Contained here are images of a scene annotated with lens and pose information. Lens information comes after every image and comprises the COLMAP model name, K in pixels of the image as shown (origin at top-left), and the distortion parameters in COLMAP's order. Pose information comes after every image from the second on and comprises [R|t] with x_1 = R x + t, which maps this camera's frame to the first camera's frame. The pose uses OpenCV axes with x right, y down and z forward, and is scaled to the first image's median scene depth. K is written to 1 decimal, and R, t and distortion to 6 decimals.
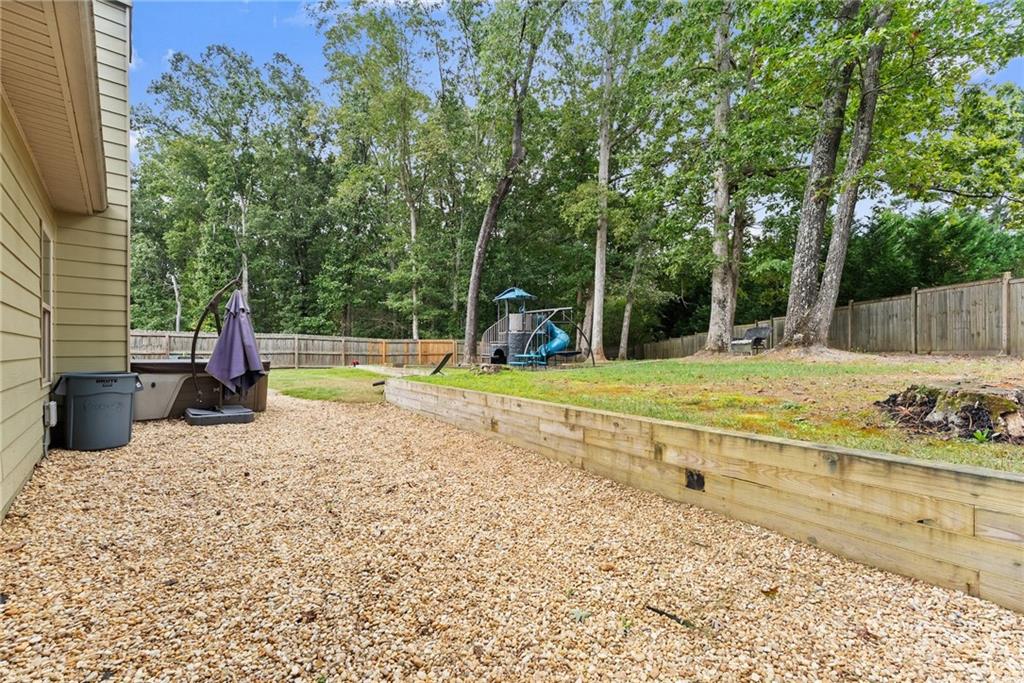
lens RADIAL K [[402.2, 0, 521.9], [0, 402.2, 339.4], [0, 0, 1]] dist [-0.000308, -0.000041]
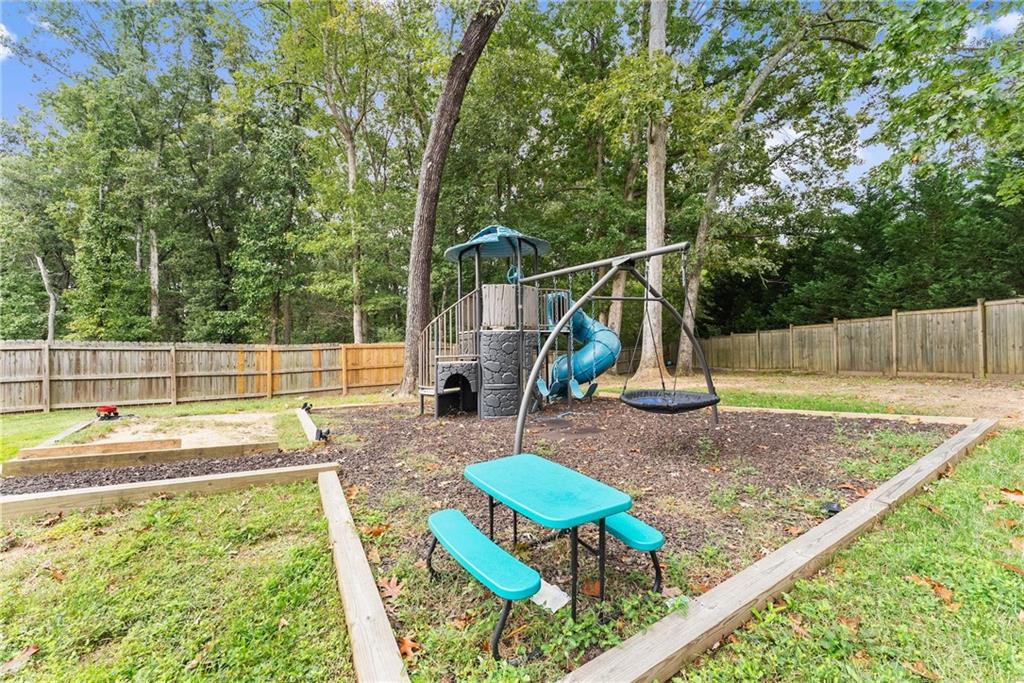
lens RADIAL K [[402.2, 0, 521.9], [0, 402.2, 339.4], [0, 0, 1]] dist [-0.000308, -0.000041]
pose [[0.999890, -0.013872, 0.005316, 0.002939], [0.013807, 0.999831, 0.012165, -0.009191], [-0.005484, -0.012091, 0.999912, 0.399989]]
